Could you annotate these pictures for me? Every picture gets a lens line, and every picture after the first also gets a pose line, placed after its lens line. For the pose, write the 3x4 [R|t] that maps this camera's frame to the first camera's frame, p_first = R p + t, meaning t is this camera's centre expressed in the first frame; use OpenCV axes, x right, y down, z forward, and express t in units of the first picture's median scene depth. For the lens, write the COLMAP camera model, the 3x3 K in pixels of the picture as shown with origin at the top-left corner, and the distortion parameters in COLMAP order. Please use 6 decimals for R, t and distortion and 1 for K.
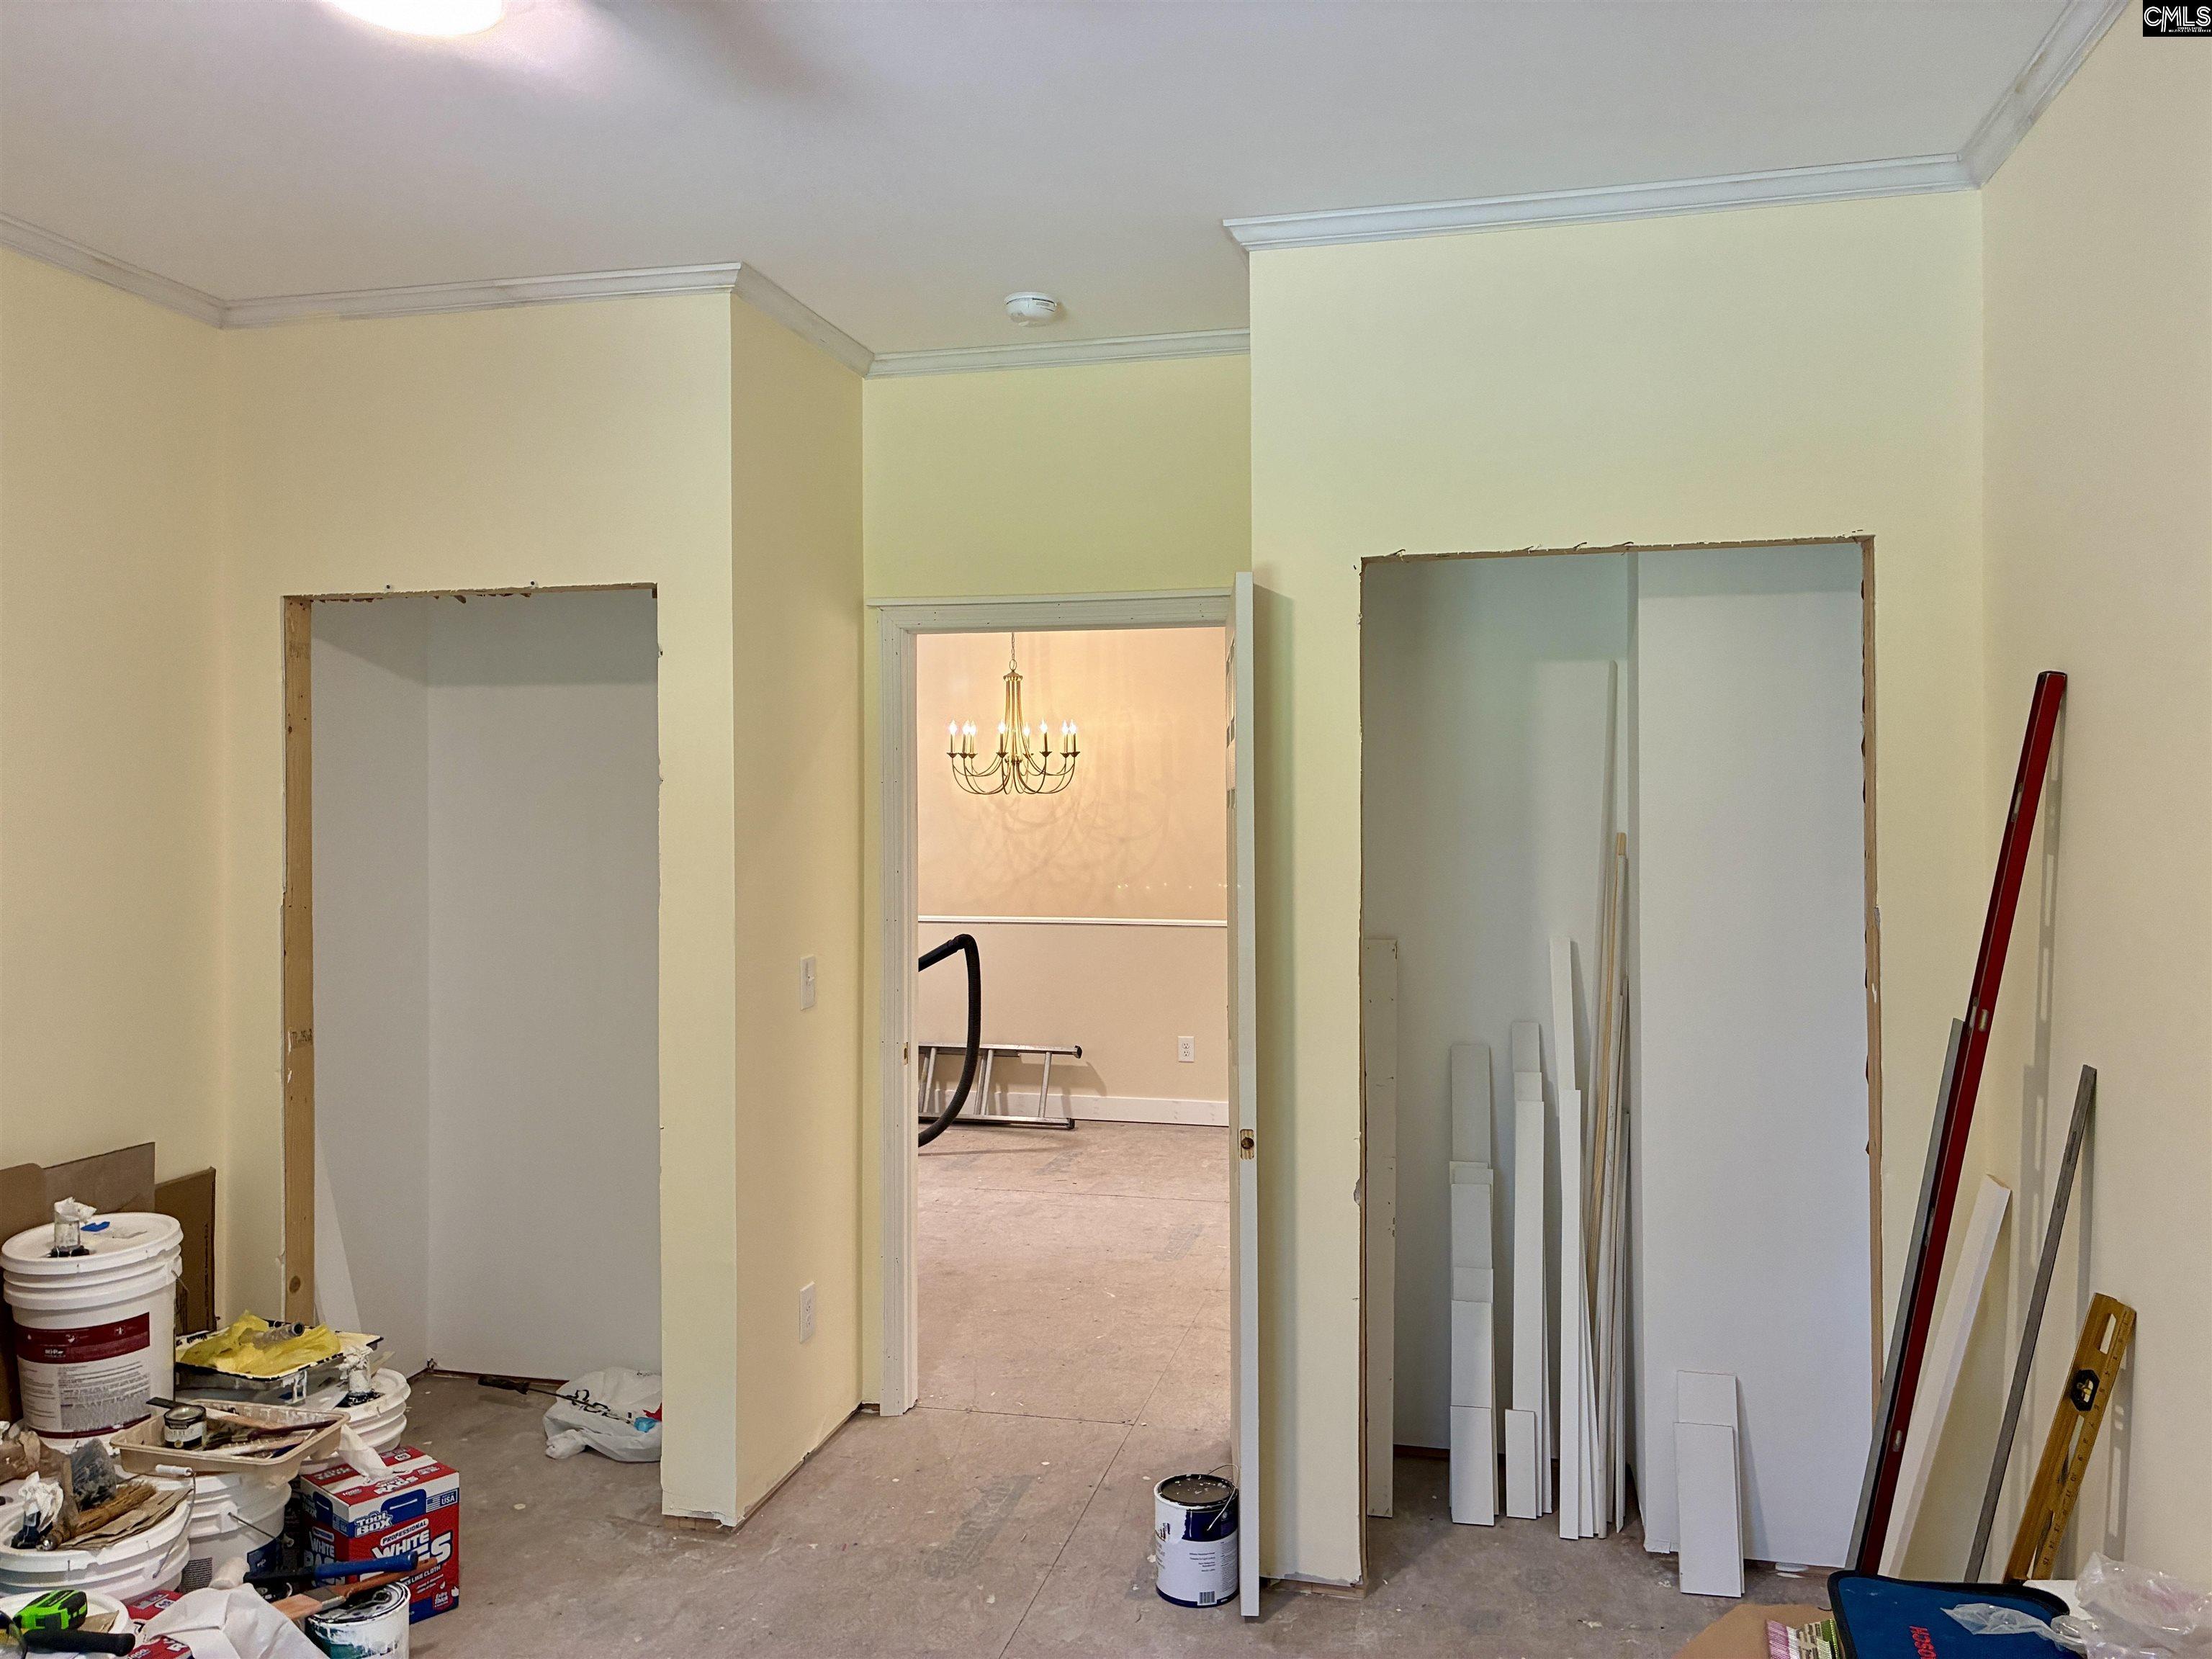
lens RADIAL K [[1675.1, 0, 1107.6], [0, 1675.1, 816.8], [0, 0, 1]] dist [0.016750, 0.004650]
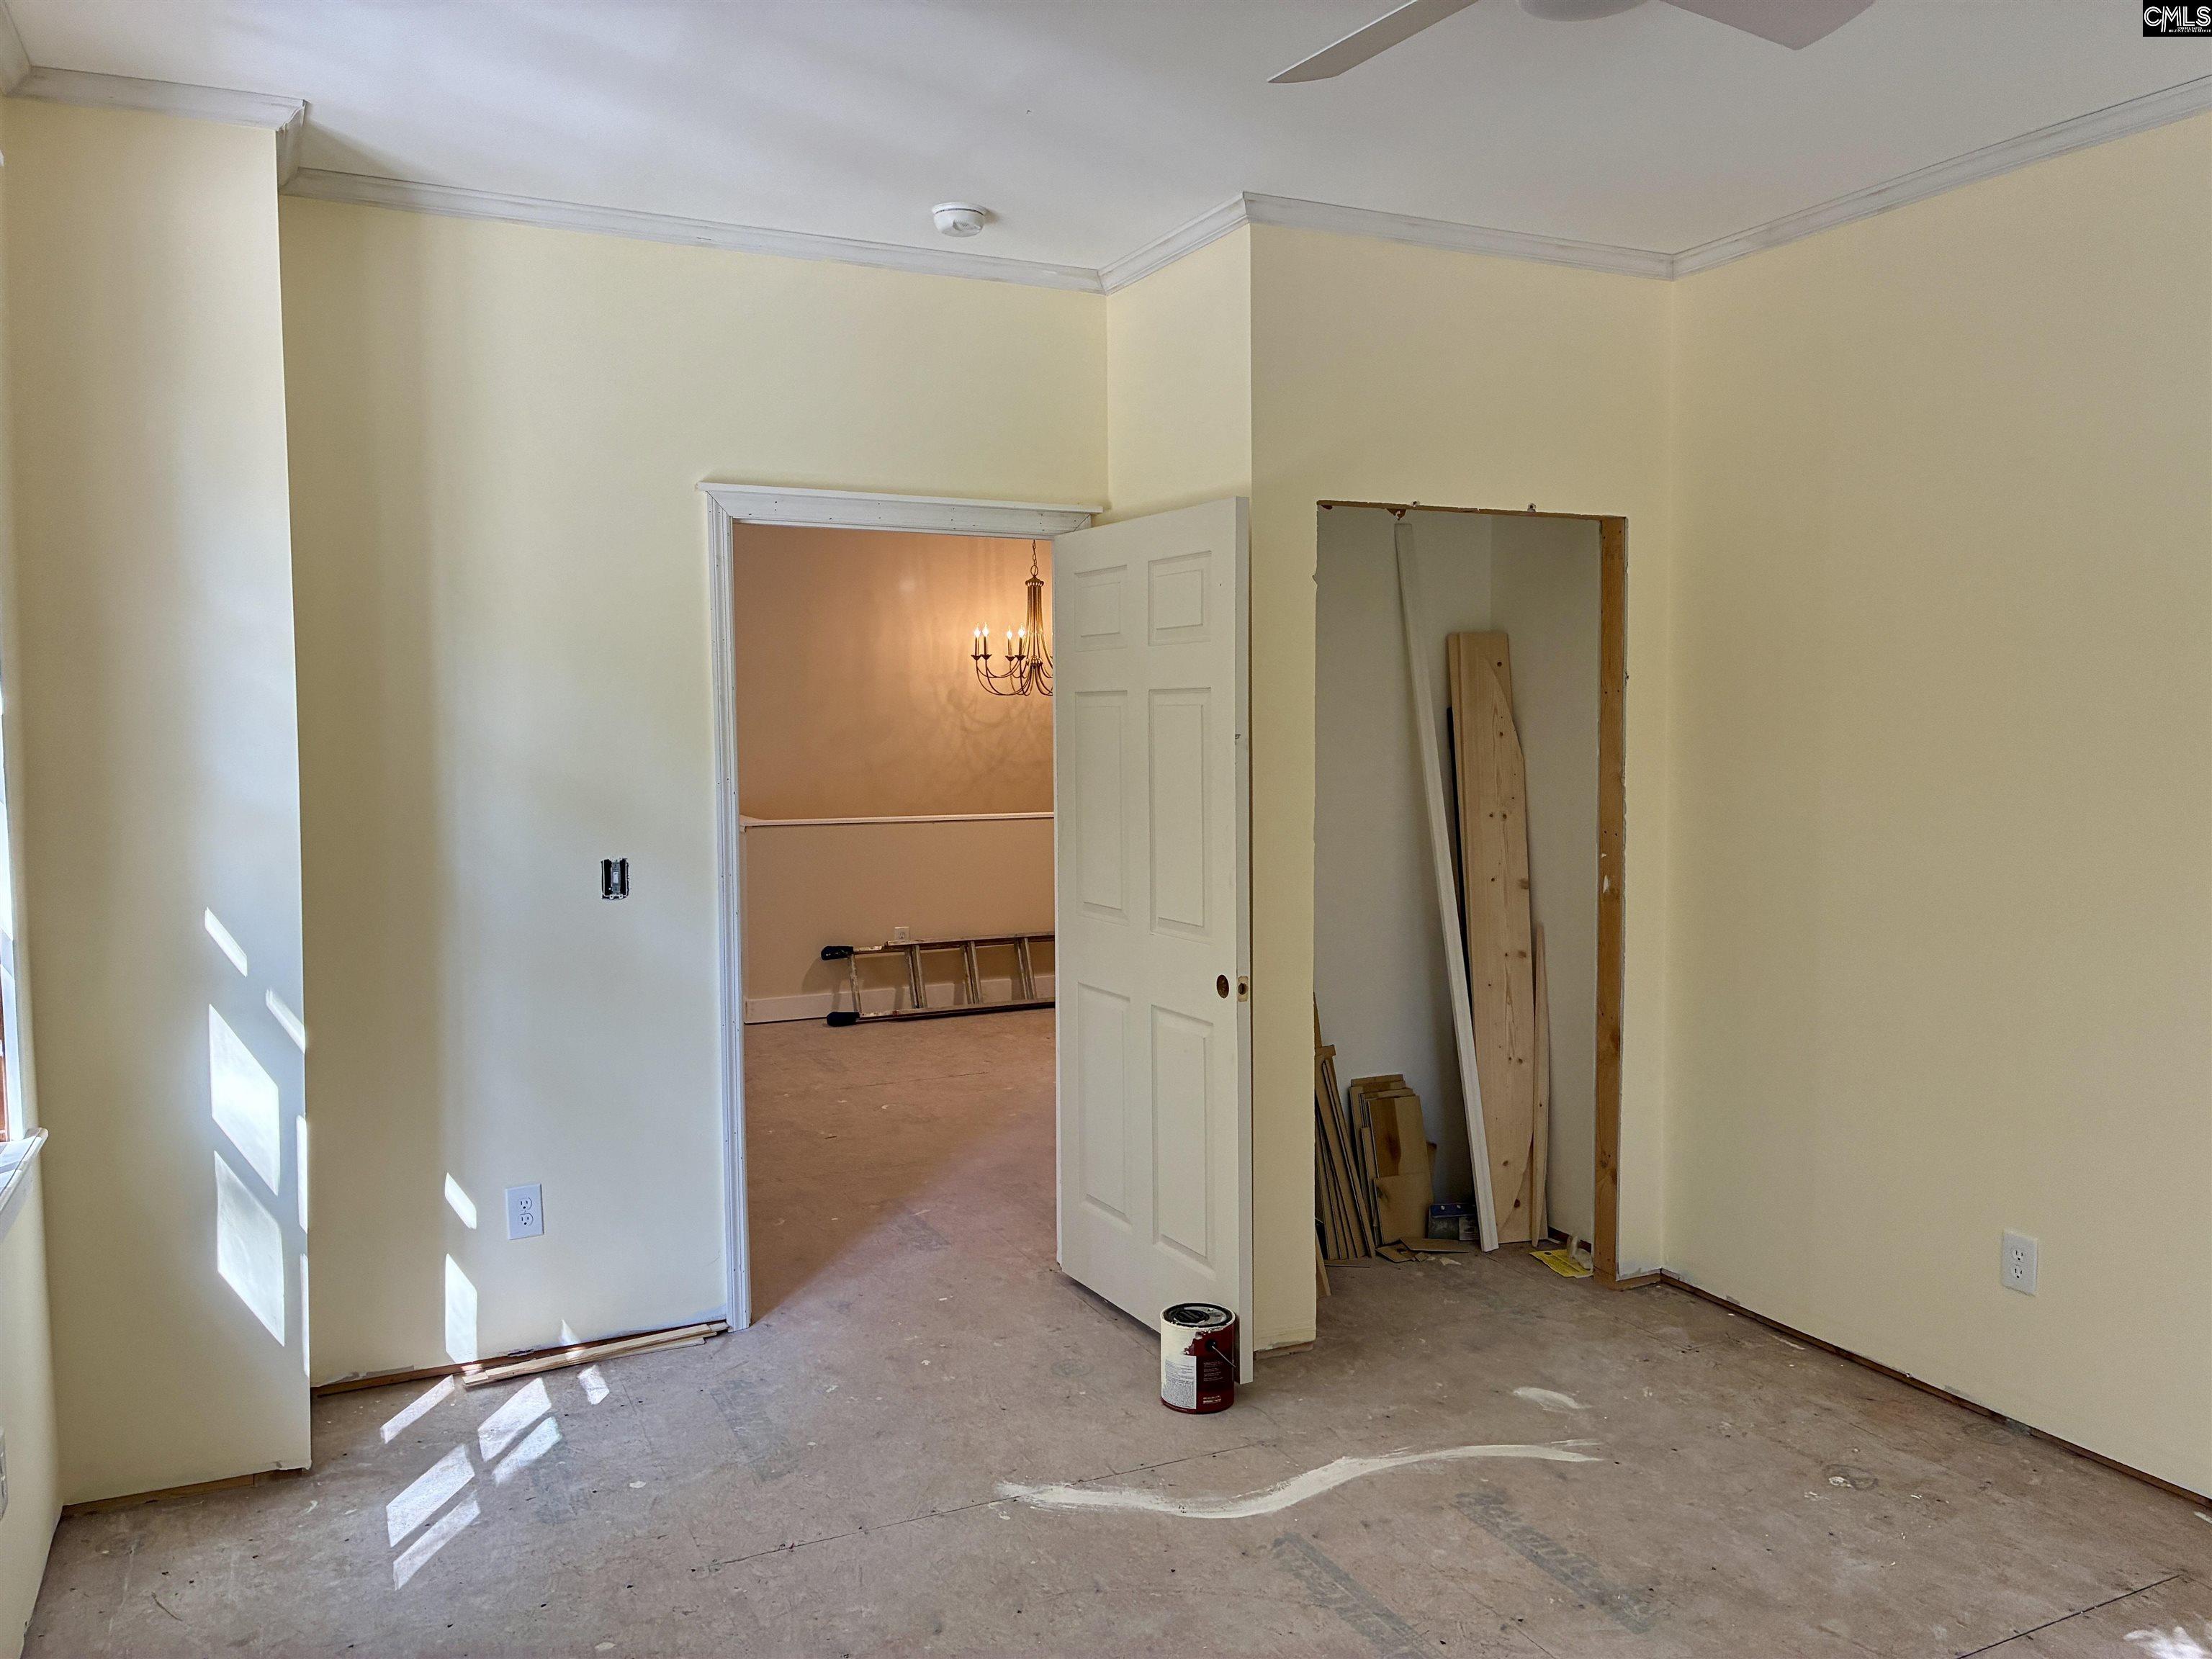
lens RADIAL K [[1675.1, 0, 1107.6], [0, 1675.1, 816.8], [0, 0, 1]] dist [0.016750, 0.004650]
pose [[0.798025, -0.027248, 0.602008, -0.644961], [-0.007062, 0.998486, 0.054555, 0.004865], [-0.602583, -0.047788, 0.796624, 0.133093]]
